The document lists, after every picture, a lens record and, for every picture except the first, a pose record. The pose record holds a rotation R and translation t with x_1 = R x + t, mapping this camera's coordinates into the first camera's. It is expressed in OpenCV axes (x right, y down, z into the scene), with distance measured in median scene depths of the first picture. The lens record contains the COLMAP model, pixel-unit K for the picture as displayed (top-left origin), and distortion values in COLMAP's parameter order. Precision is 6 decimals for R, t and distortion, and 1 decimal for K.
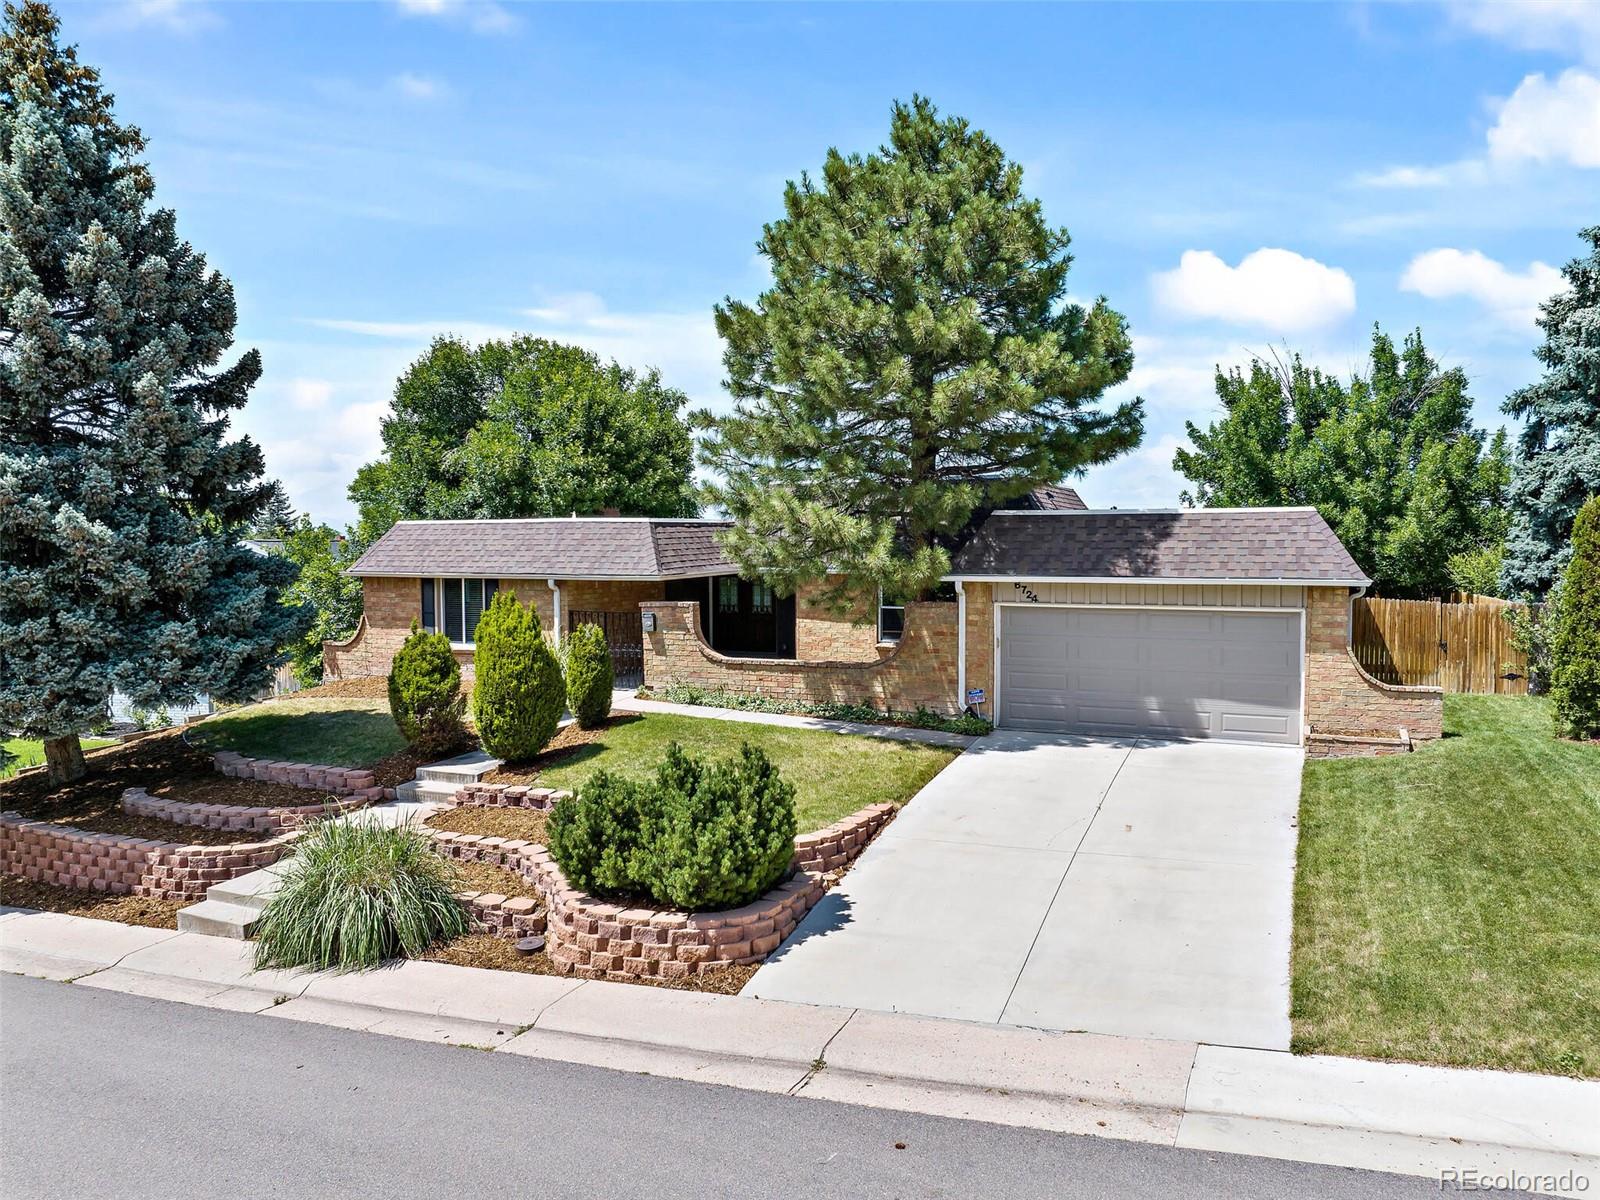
lens RADIAL K [[1156.0, 0, 800.0], [0, 1156.0, 600.0], [0, 0, 1]] dist [-0.051364, 0.011764]
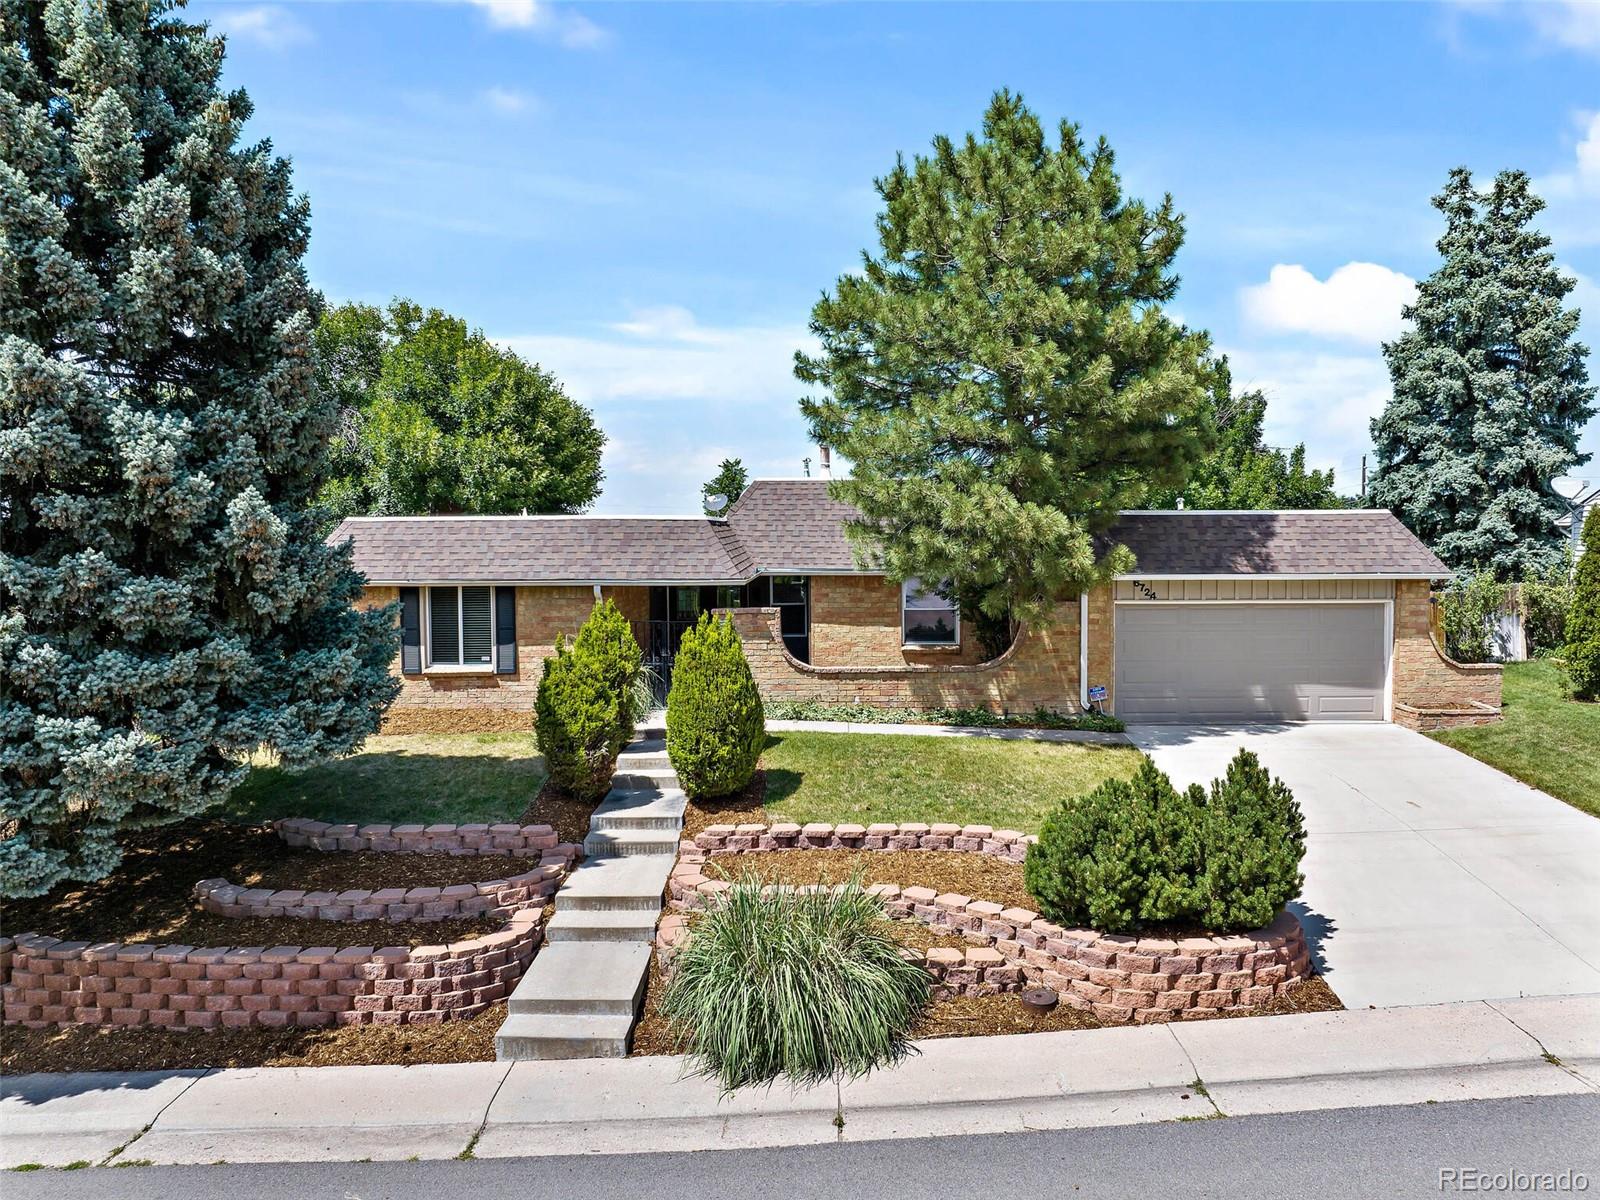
lens RADIAL K [[1156.0, 0, 800.0], [0, 1156.0, 600.0], [0, 0, 1]] dist [-0.051364, 0.011764]
pose [[0.922959, -0.021069, 0.384322, -0.543028], [0.022039, 0.999755, 0.001880, -0.007250], [-0.384268, 0.006735, 0.923197, 0.191202]]
